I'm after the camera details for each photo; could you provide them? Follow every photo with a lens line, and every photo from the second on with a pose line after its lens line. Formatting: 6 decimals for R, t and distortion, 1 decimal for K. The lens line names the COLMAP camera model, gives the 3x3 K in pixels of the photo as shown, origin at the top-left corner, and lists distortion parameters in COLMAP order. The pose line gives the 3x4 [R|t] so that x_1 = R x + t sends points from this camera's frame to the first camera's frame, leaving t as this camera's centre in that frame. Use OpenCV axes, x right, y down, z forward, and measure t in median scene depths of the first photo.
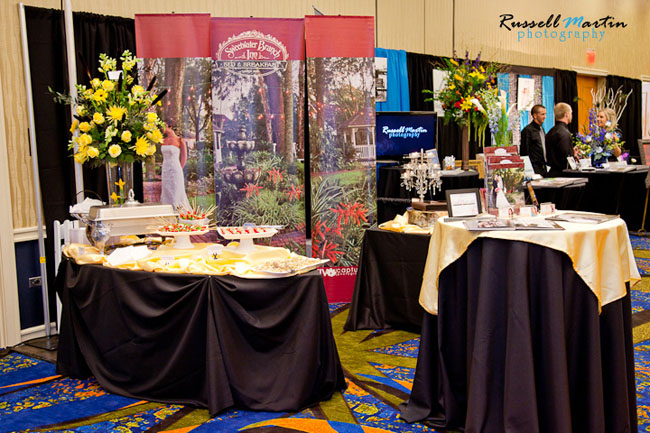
lens RADIAL K [[756.7, 0, 320.9], [0, 756.7, 222.6], [0, 0, 1]] dist [0.152881, 0.000000]
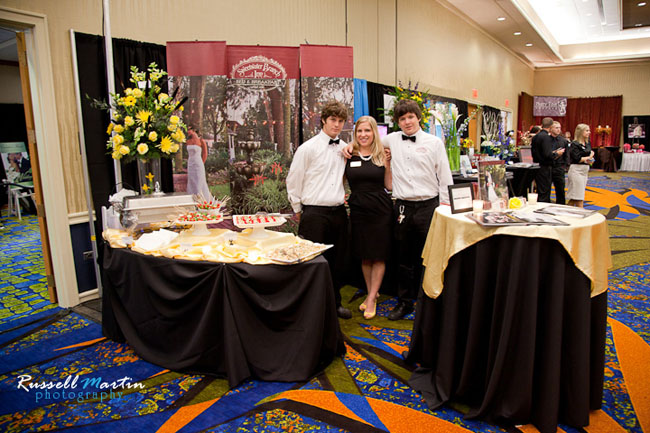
lens RADIAL K [[447.6, 0, 324.8], [0, 447.6, 219.5], [0, 0, 1]] dist [-0.063239, 0.001657]
pose [[0.997715, -0.005601, 0.067329, -0.038508], [0.001860, 0.998457, 0.055495, -0.022551], [-0.067536, -0.055243, 0.996186, 0.298337]]
